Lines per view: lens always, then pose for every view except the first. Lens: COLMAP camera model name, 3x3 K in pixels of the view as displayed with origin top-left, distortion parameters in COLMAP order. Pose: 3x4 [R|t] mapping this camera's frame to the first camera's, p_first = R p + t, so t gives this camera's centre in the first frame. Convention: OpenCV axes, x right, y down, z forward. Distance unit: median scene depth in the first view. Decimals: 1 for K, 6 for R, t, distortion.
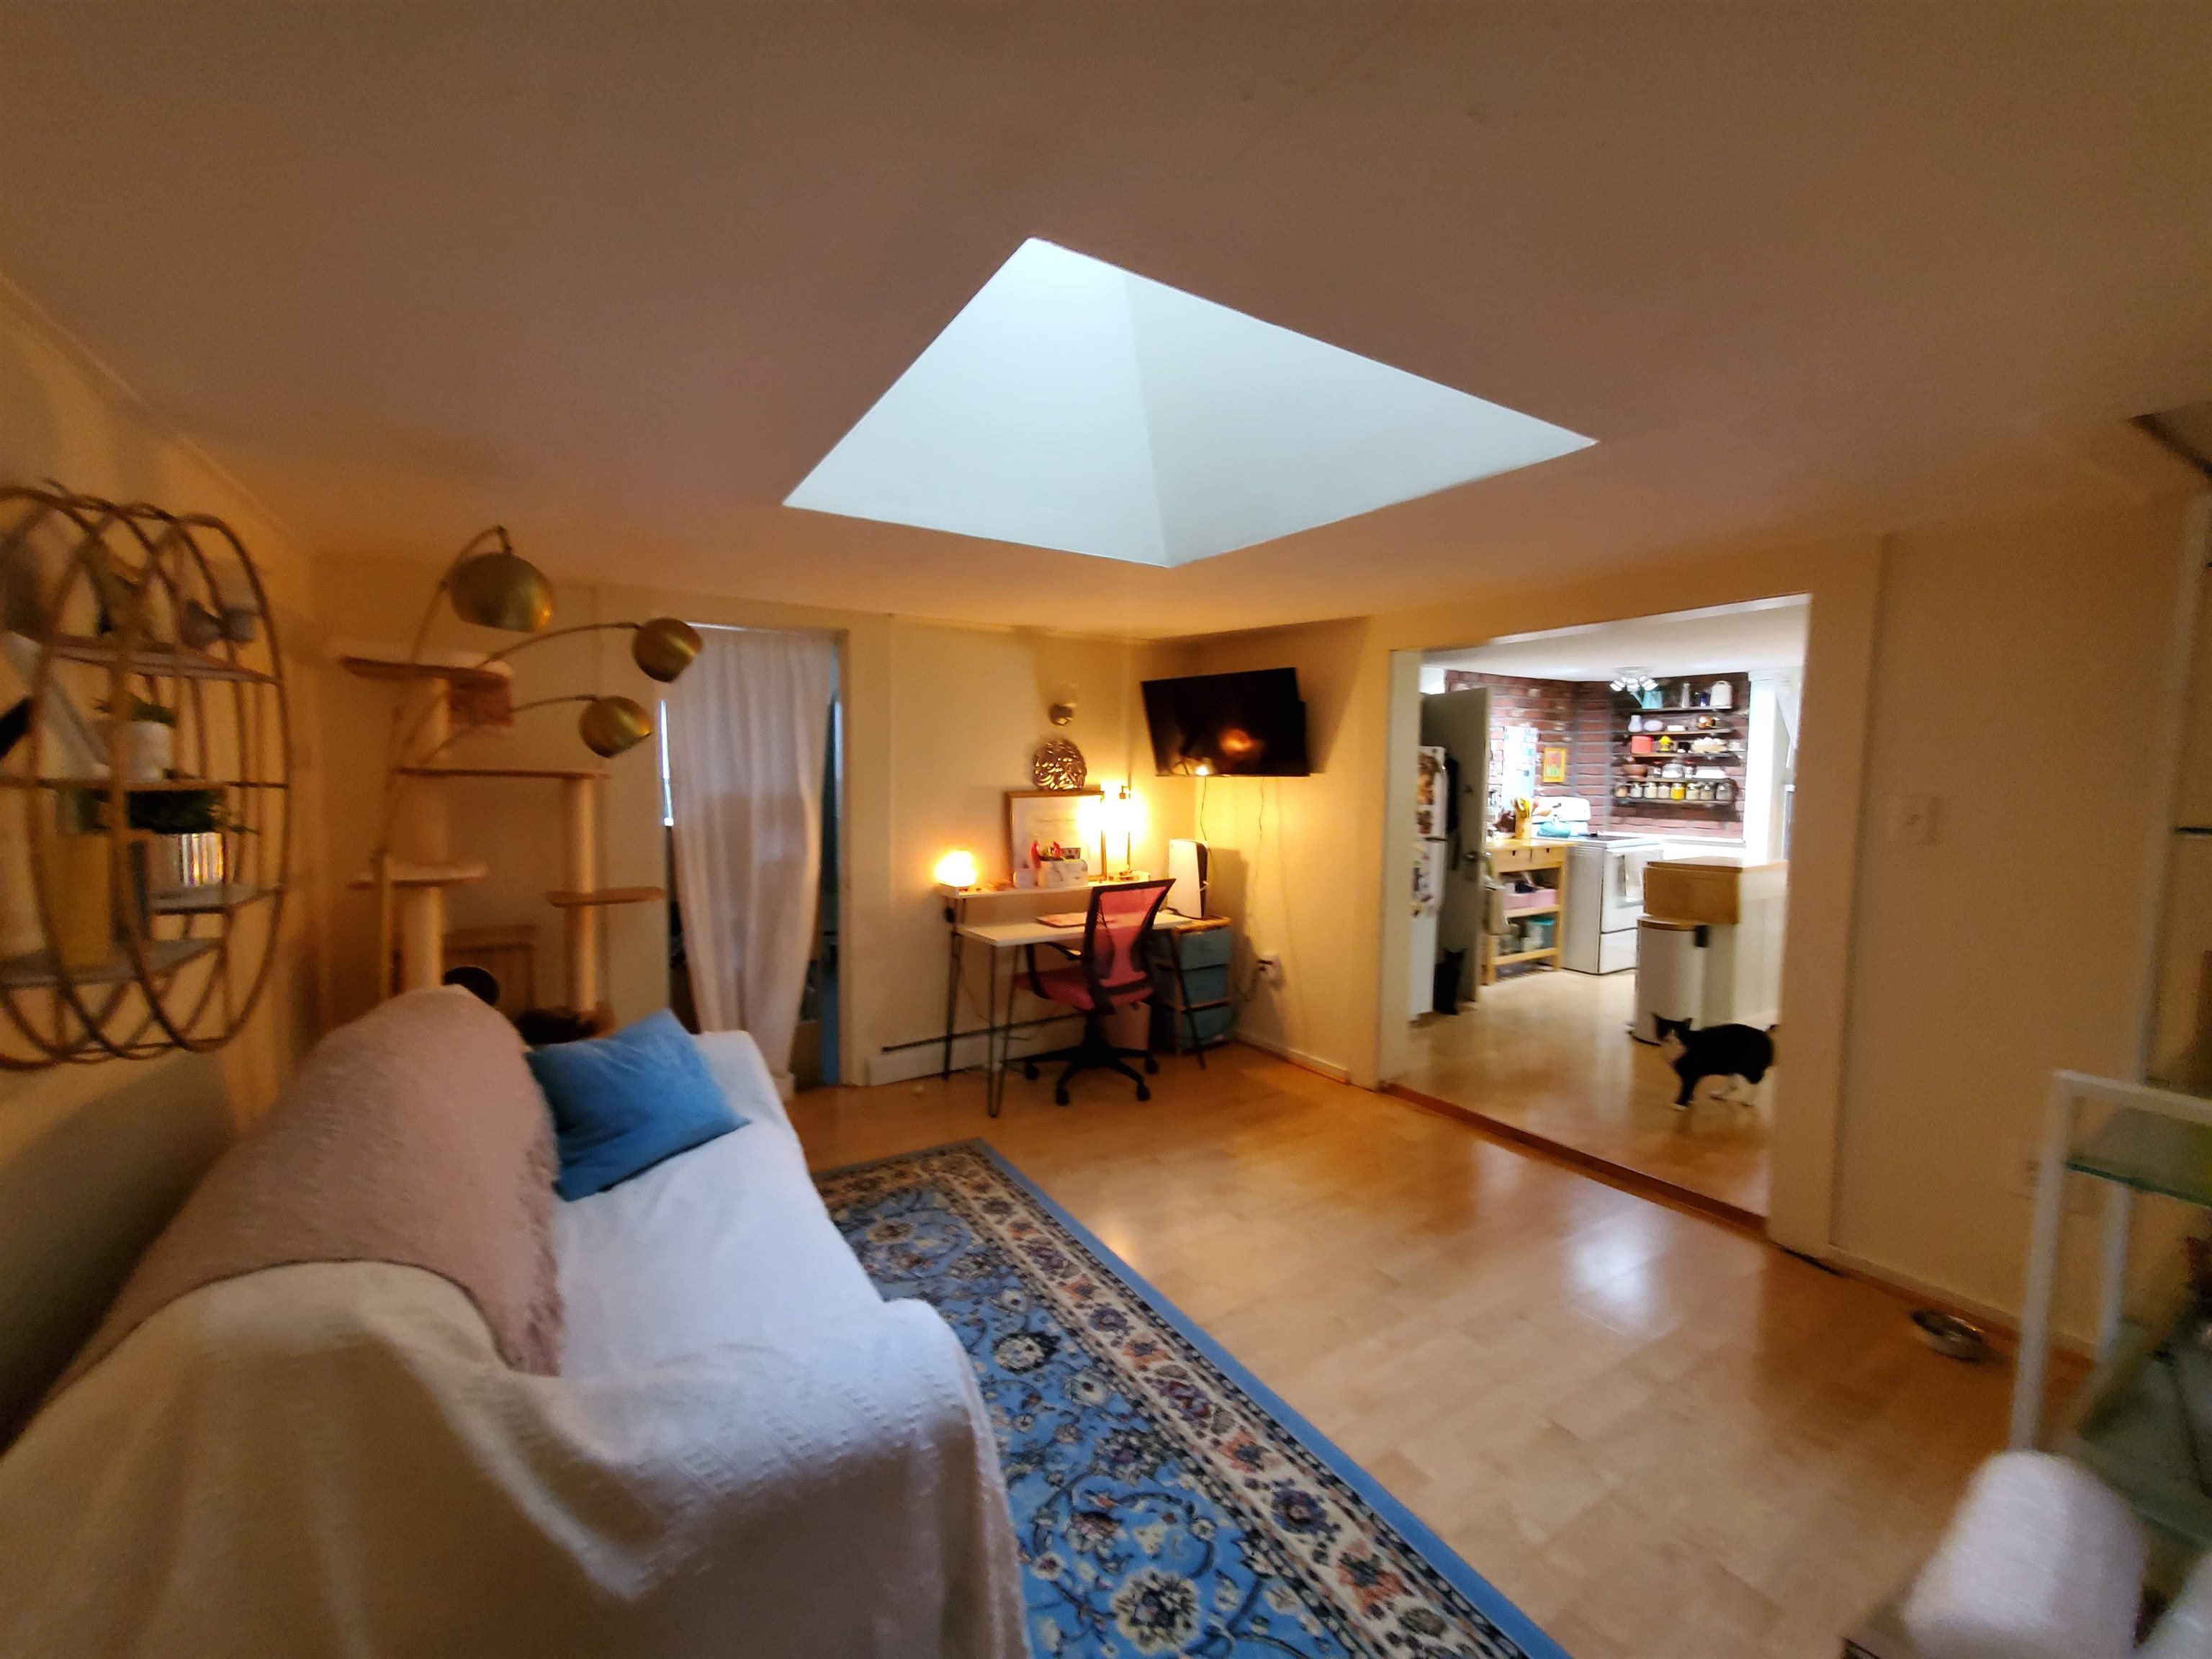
lens RADIAL K [[873.2, 0, 1104.9], [0, 873.2, 835.6], [0, 0, 1]] dist [0.002160, 0.000379]
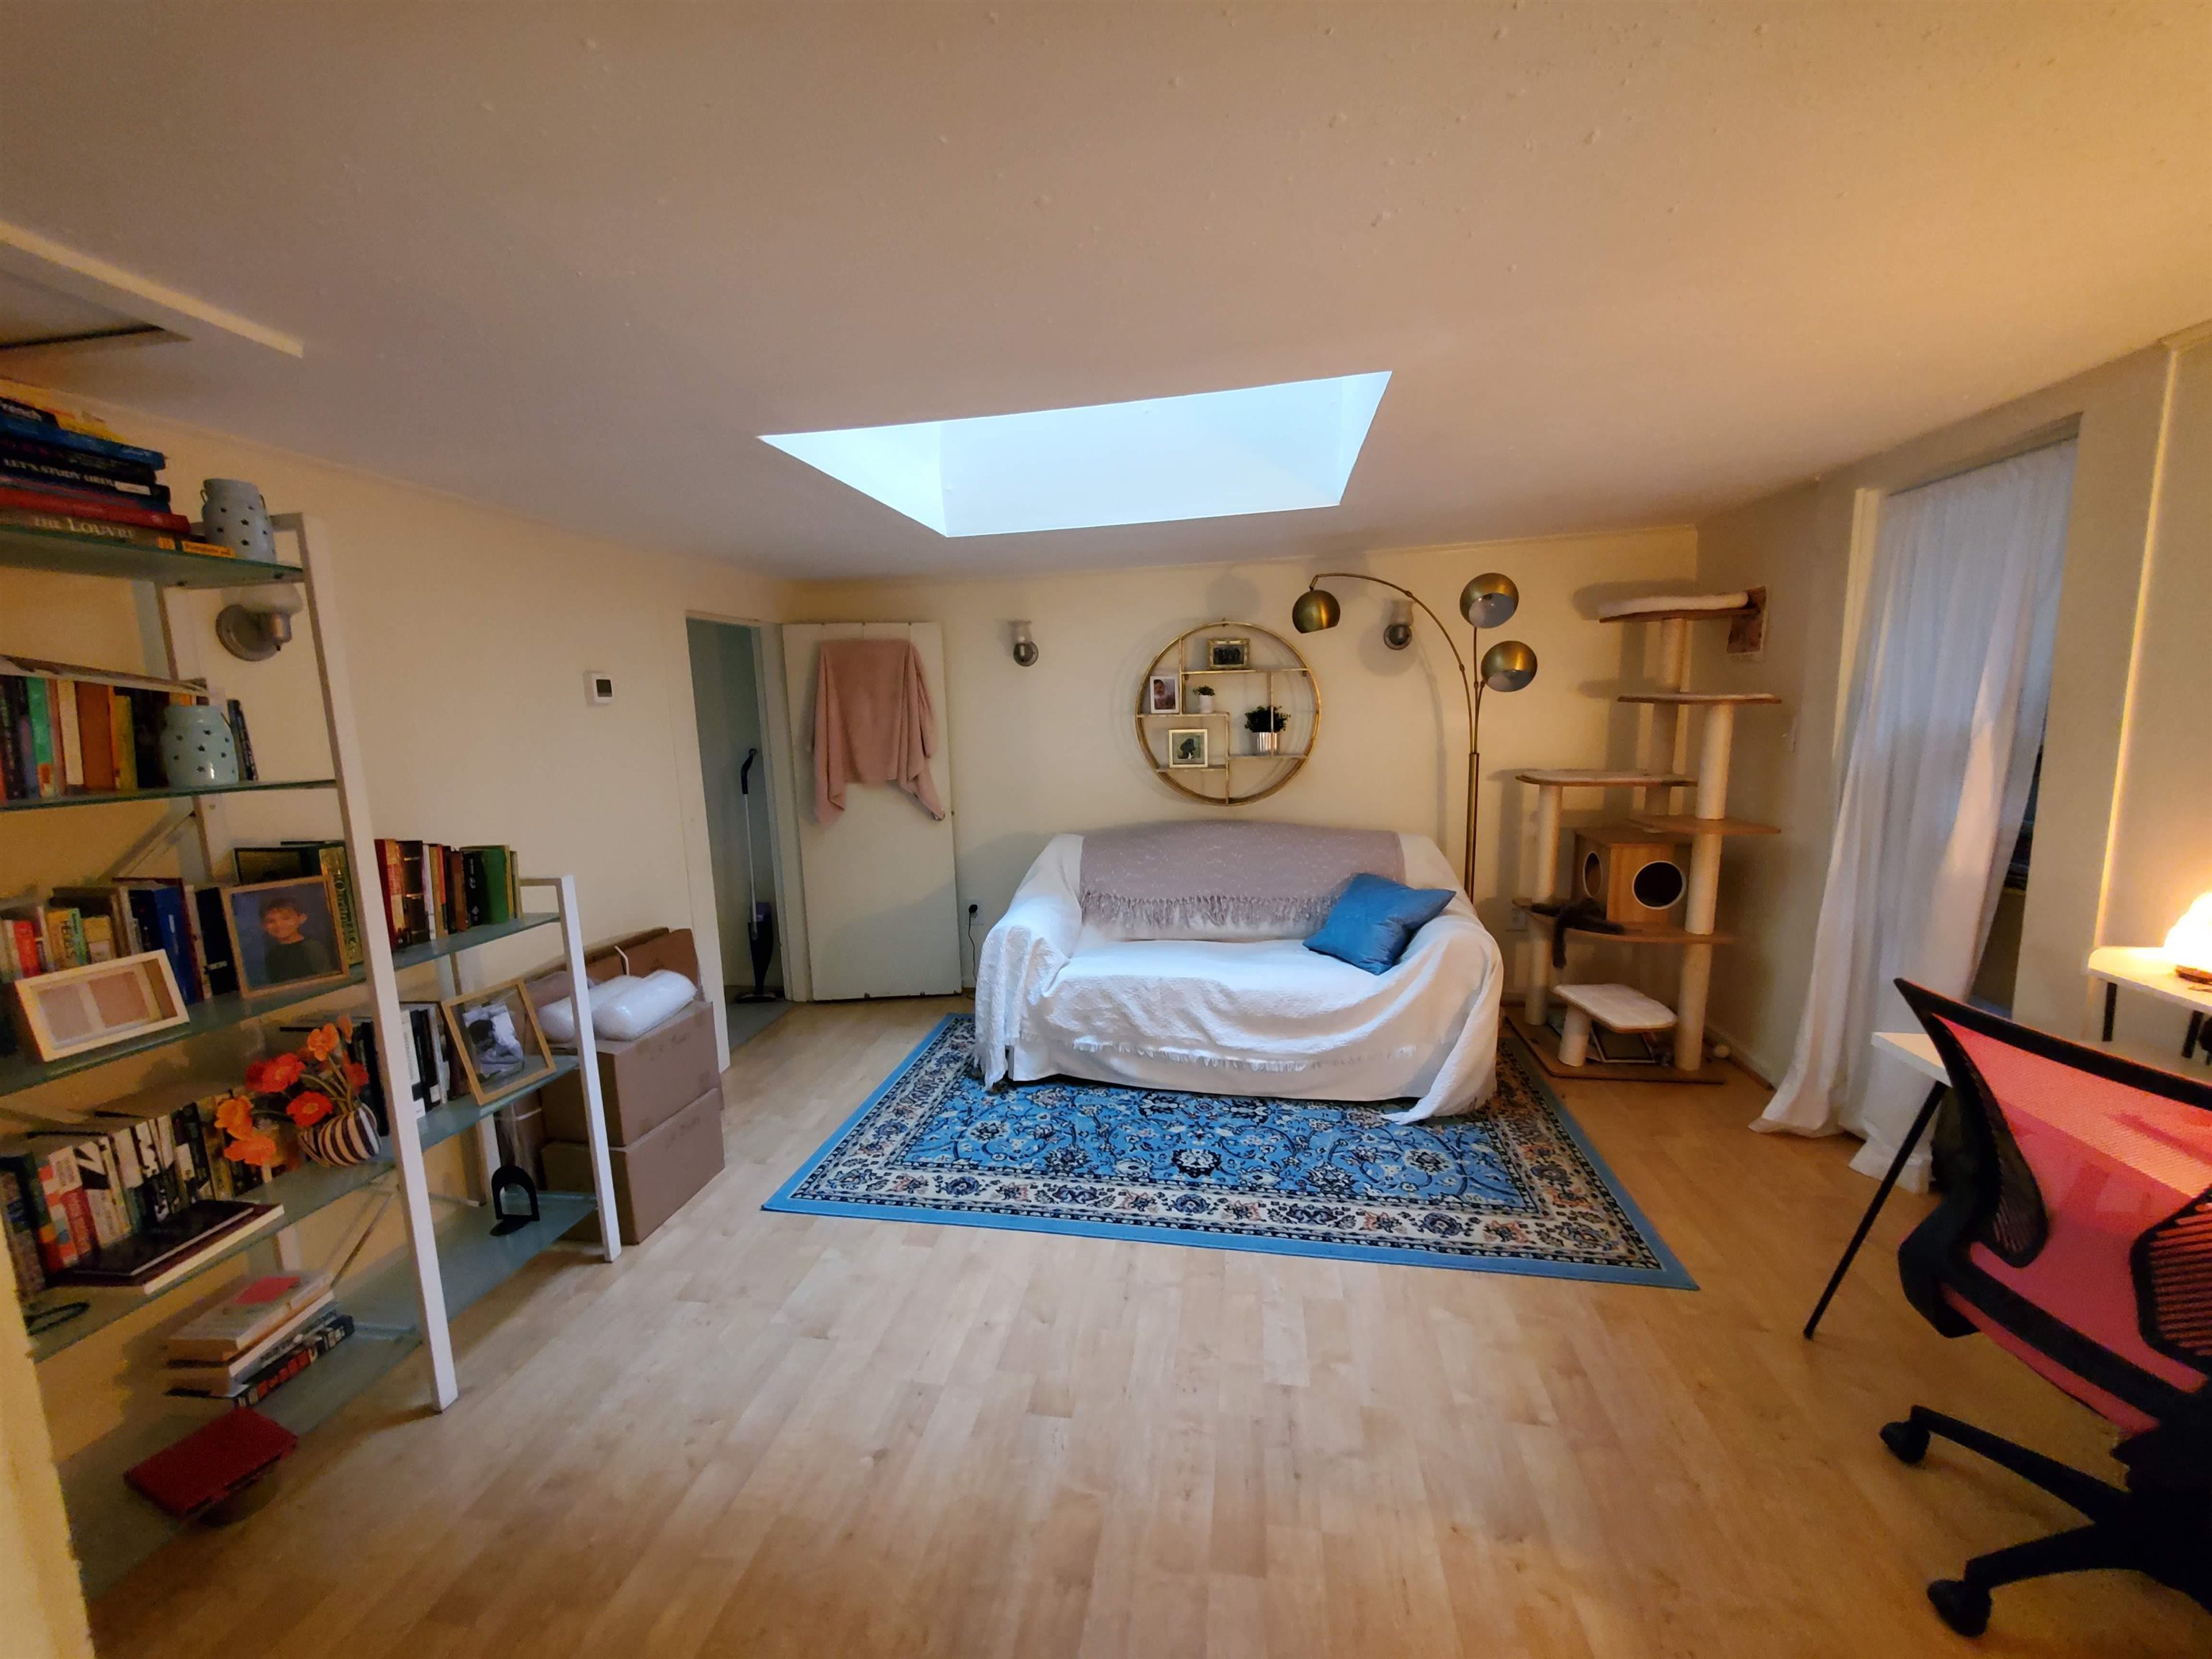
lens RADIAL K [[873.2, 0, 1098.6], [0, 873.2, 836.5], [0, 0, 1]] dist [0.002160, 0.000379]
pose [[-0.662937, 0.125503, -0.738081, 1.001044], [-0.027195, 0.981162, 0.191263, -0.143004], [0.748181, 0.146868, -0.647036, 1.843787]]
